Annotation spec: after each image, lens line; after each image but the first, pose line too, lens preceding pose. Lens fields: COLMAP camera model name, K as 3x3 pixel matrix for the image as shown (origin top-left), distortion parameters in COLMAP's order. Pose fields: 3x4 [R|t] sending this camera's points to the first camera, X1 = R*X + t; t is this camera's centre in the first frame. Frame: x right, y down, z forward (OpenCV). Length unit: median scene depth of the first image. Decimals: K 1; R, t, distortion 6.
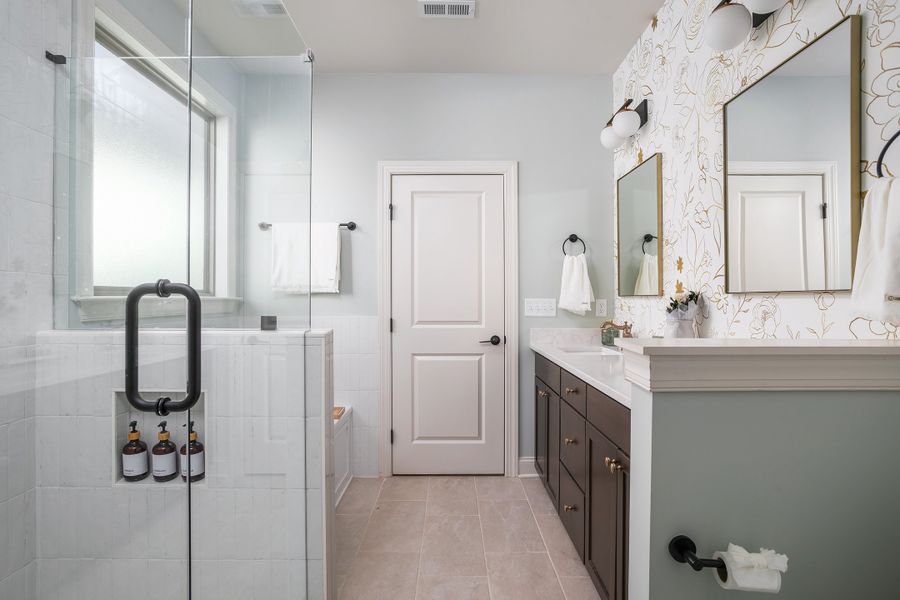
lens RADIAL K [[401.5, 0, 450.2], [0, 401.5, 298.4], [0, 0, 1]] dist [0.000850, 0.000065]
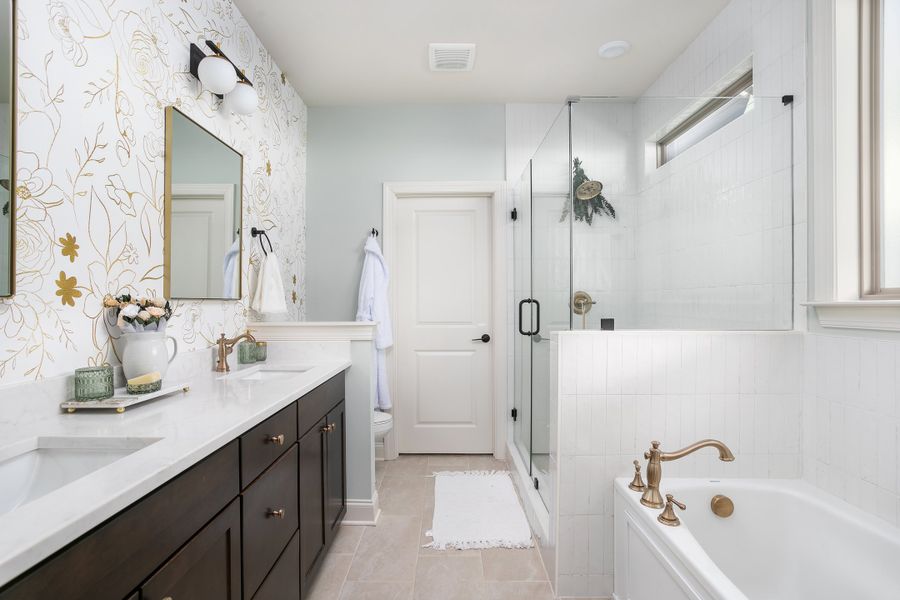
lens RADIAL K [[401.5, 0, 450.6], [0, 401.5, 301.7], [0, 0, 1]] dist [0.000850, 0.000065]
pose [[-0.999990, 0.000566, -0.004324, 0.007003], [0.000589, 0.999986, -0.005237, 0.000625], [0.004321, -0.005240, -0.999977, 1.811866]]
